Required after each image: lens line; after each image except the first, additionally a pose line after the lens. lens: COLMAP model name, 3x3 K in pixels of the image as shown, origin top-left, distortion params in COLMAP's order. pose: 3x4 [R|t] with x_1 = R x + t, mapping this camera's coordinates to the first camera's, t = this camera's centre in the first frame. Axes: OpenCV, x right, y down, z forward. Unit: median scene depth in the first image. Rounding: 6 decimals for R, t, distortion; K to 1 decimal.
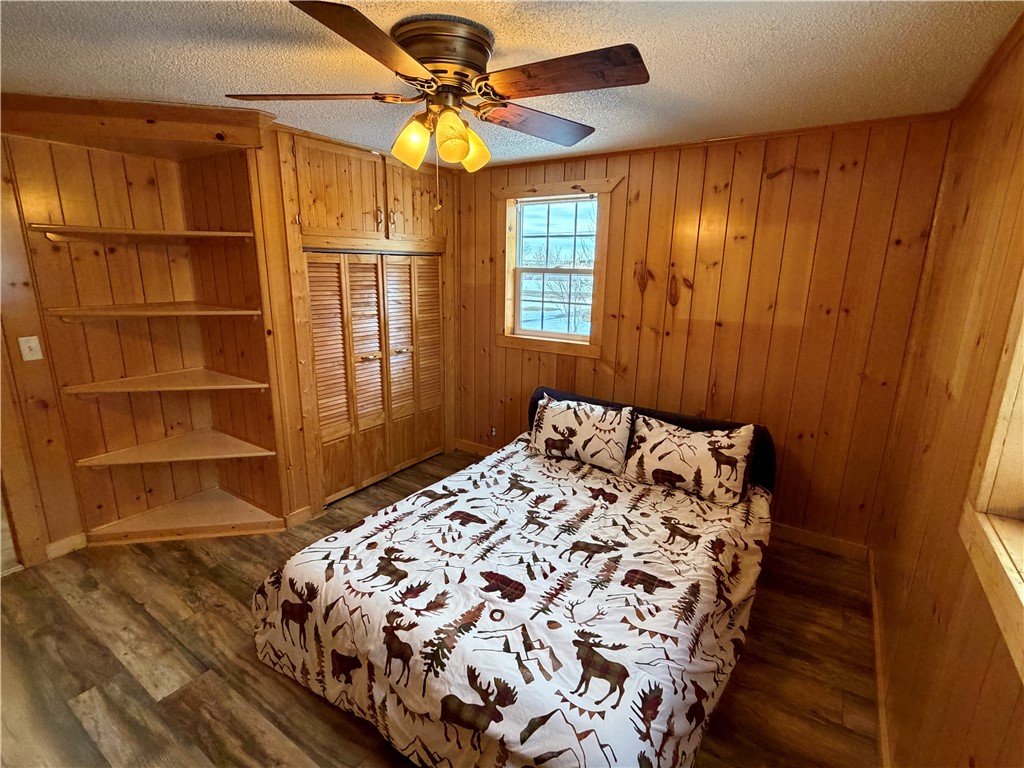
lens RADIAL K [[497.6, 0, 510.0], [0, 497.6, 379.7], [0, 0, 1]] dist [0.002137, 0.000797]
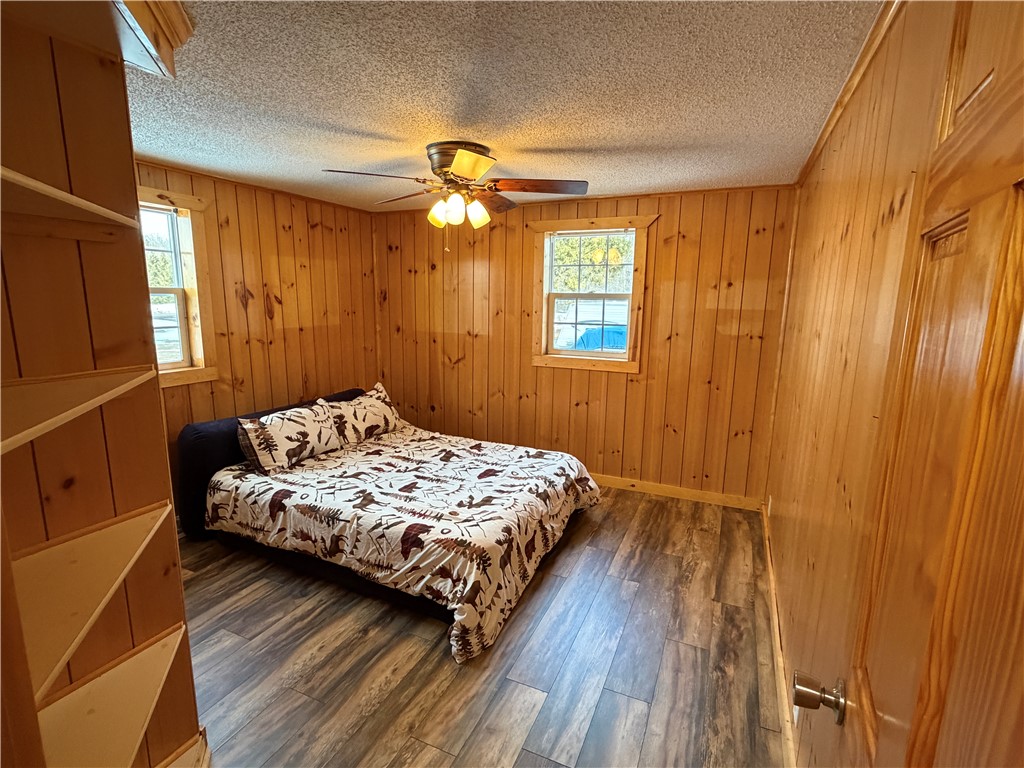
lens RADIAL K [[497.6, 0, 511.1], [0, 497.6, 385.0], [0, 0, 1]] dist [0.002137, 0.000797]
pose [[-0.170020, -0.188096, 0.967323, -1.103068], [0.208896, 0.952426, 0.221916, -0.163962], [-0.963045, 0.239800, -0.122638, 0.721299]]
